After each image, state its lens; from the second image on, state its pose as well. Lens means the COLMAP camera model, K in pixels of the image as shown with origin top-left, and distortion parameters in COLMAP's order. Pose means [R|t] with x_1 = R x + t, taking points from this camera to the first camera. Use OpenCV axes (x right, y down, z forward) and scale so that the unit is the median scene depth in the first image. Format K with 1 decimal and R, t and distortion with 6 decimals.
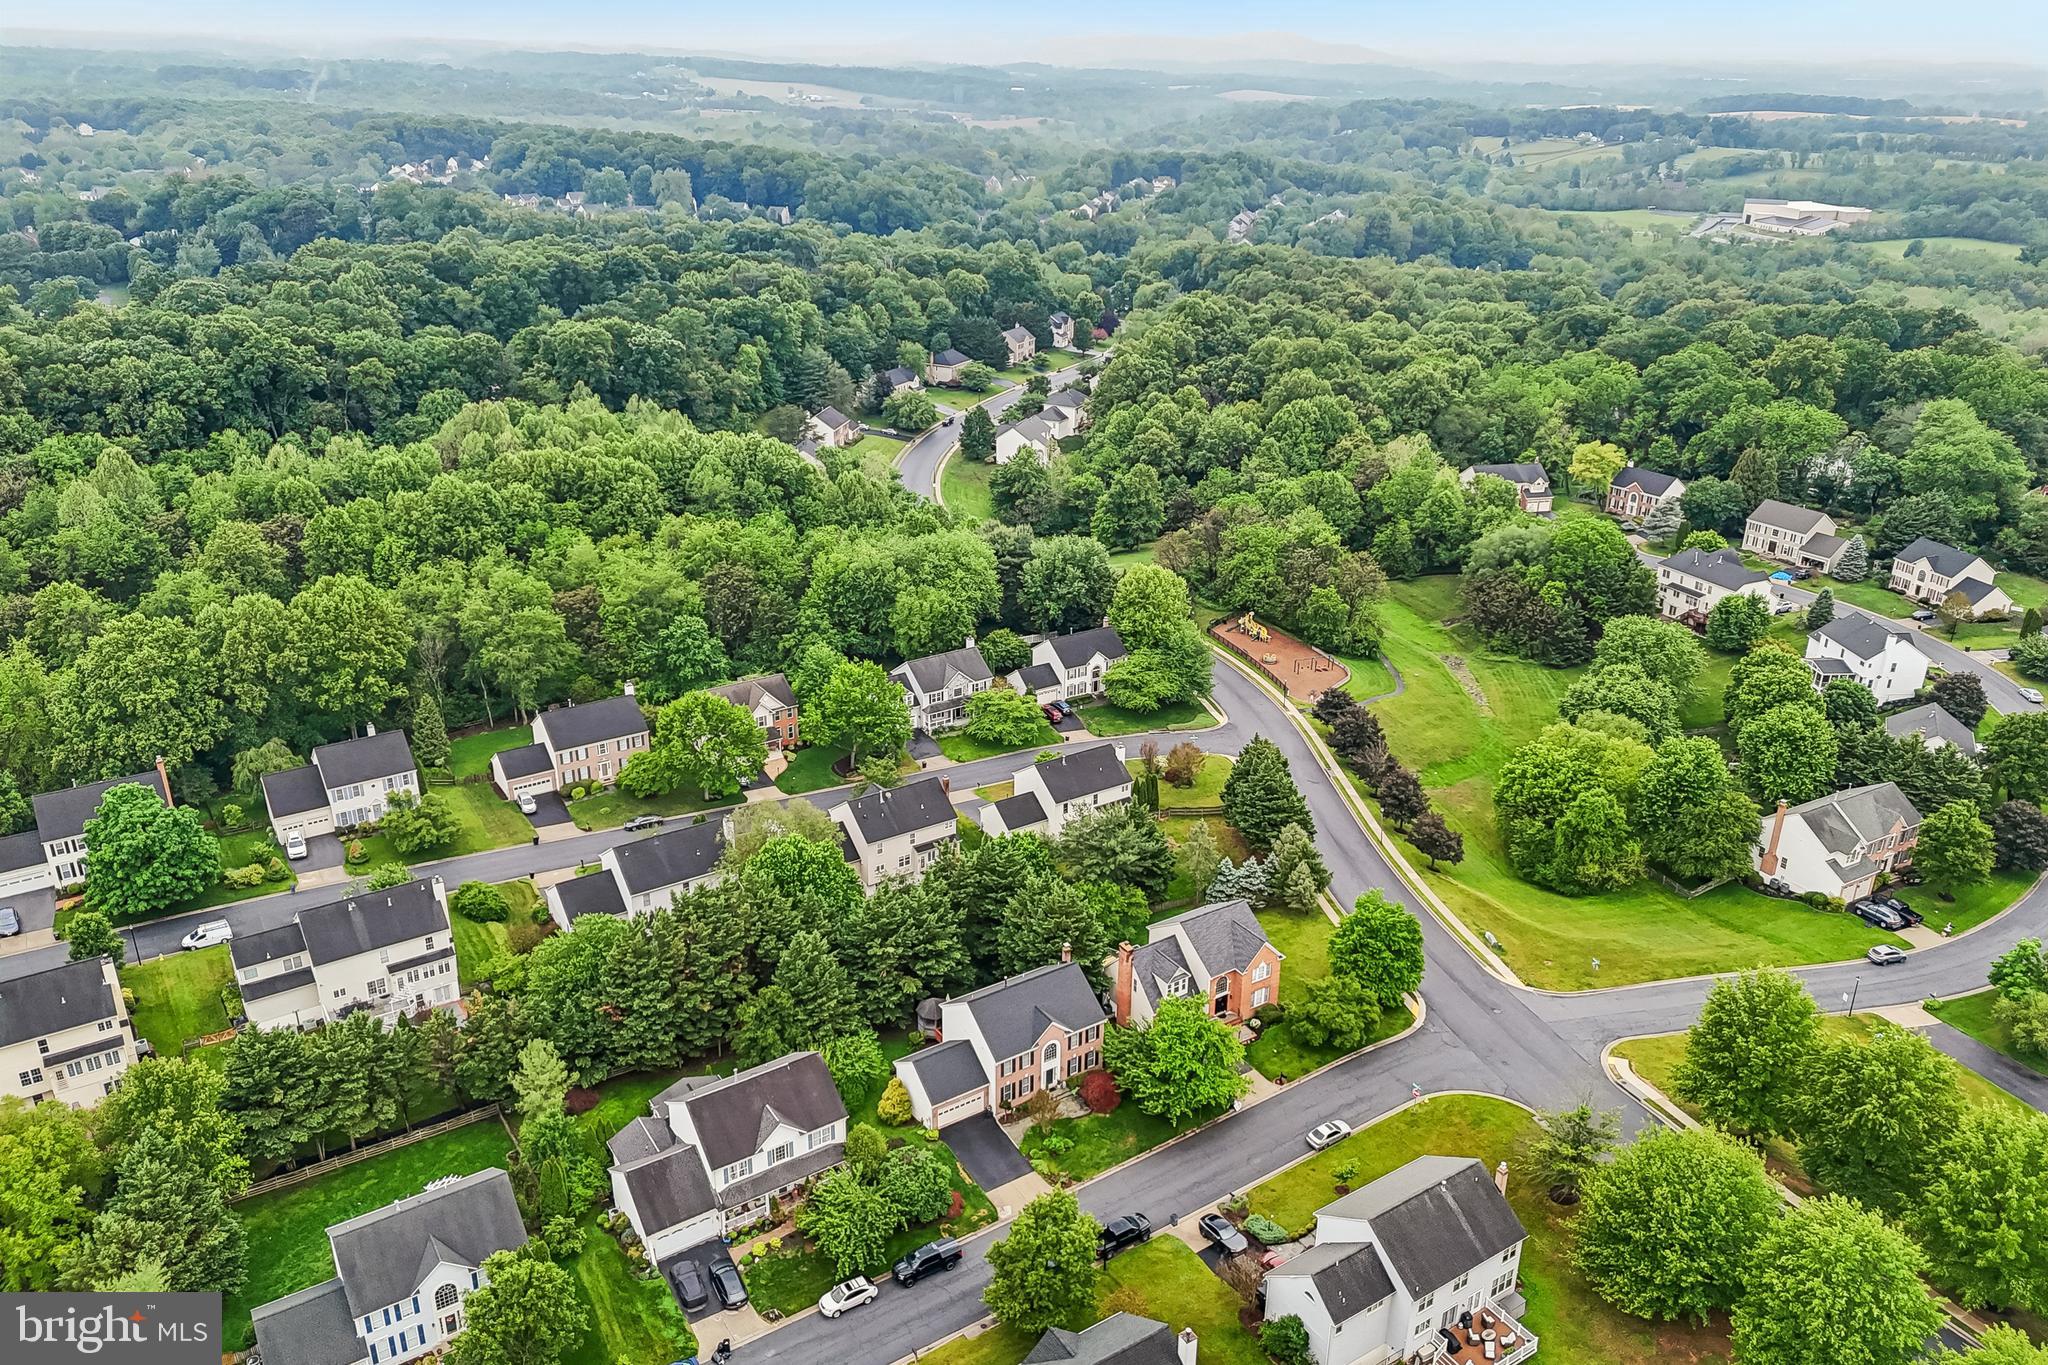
lens RADIAL K [[1493.3, 0, 1025.0], [0, 1493.3, 680.8], [0, 0, 1]] dist [0.094066, -0.105653]
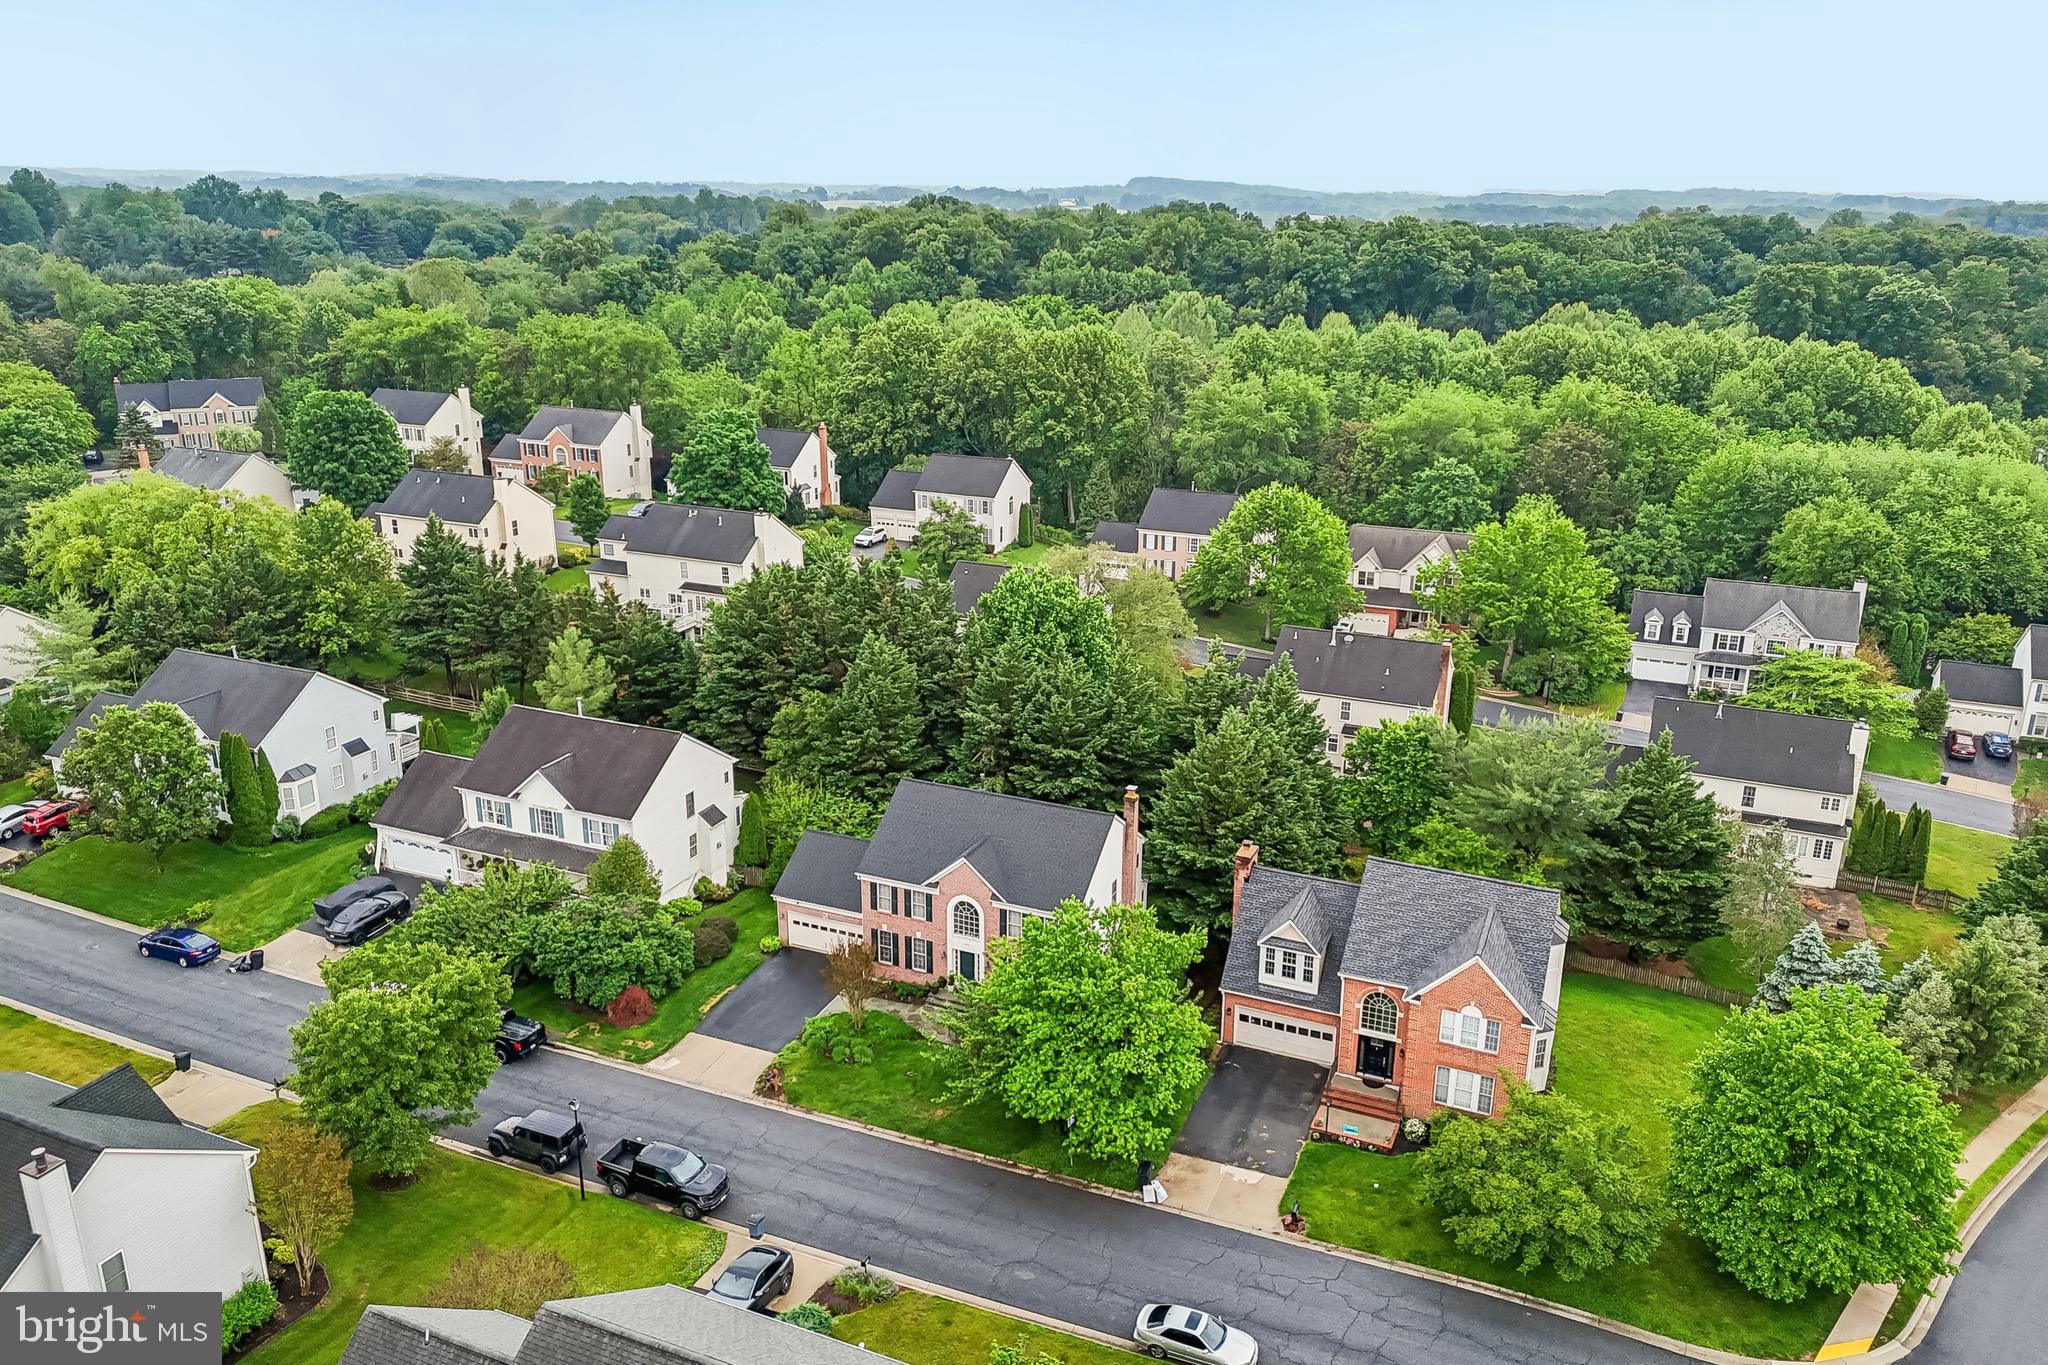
lens RADIAL K [[1491.6, 0, 1025.4], [0, 1491.6, 681.0], [0, 0, 1]] dist [0.095571, -0.103171]
pose [[0.550406, 0.252490, -0.795803, 0.327756], [-0.327808, 0.941986, 0.072146, 0.089440], [0.767851, 0.221160, 0.601243, 0.501219]]
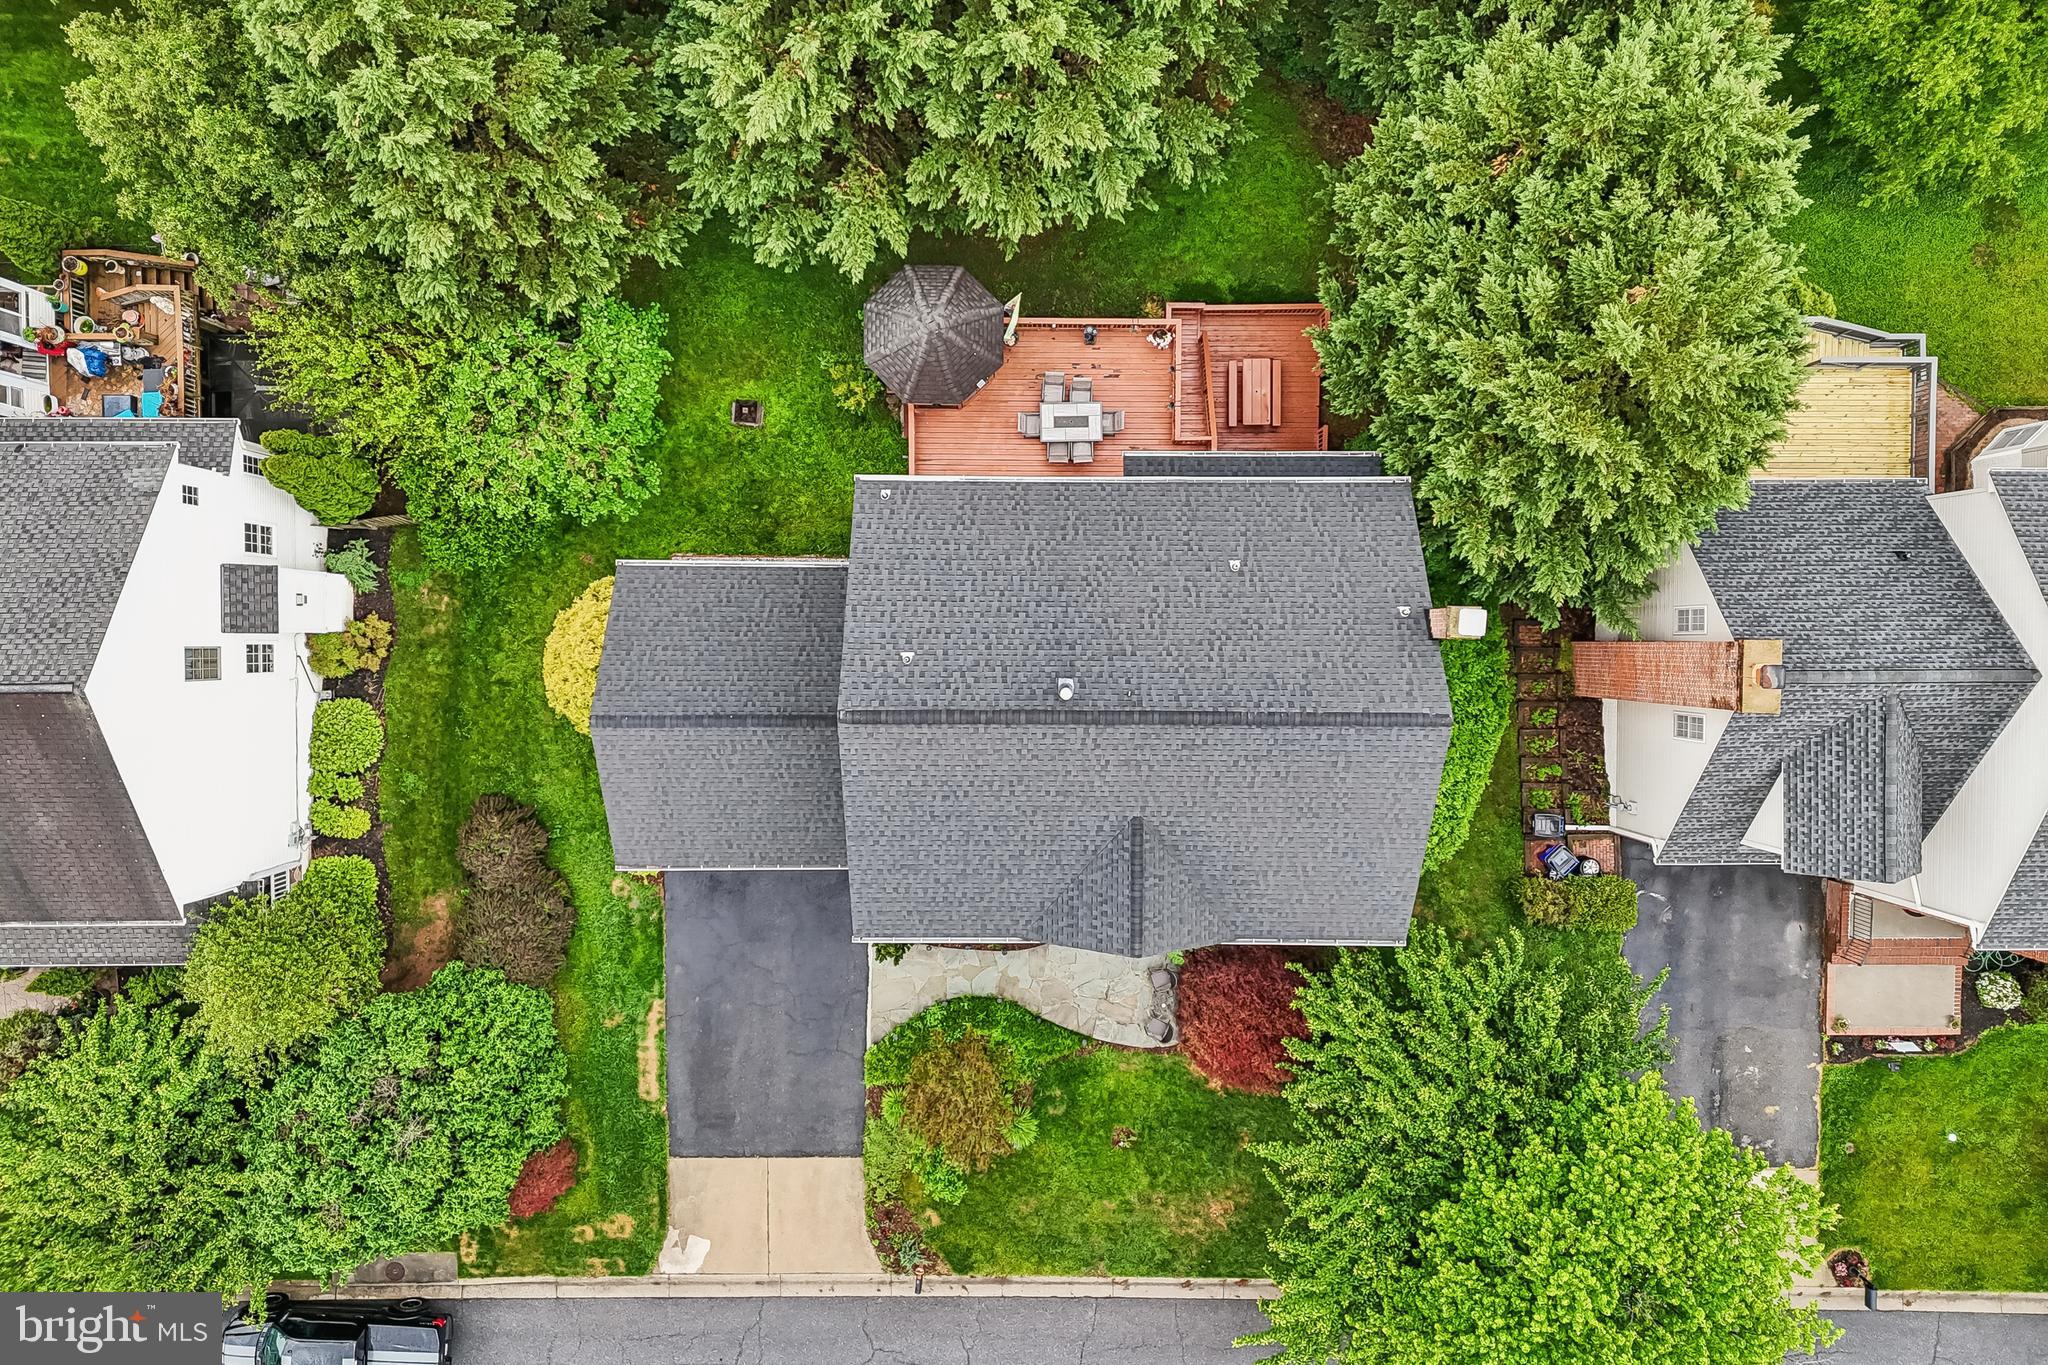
lens RADIAL K [[1488.0, 0, 1024.0], [0, 1488.0, 682.5], [0, 0, 1]] dist [0.011995, 0.005562]
pose [[0.836715, 0.547502, 0.012250, -0.015774], [-0.219704, 0.315103, 0.923277, 0.007846], [0.501636, -0.775211, 0.383939, 0.691757]]
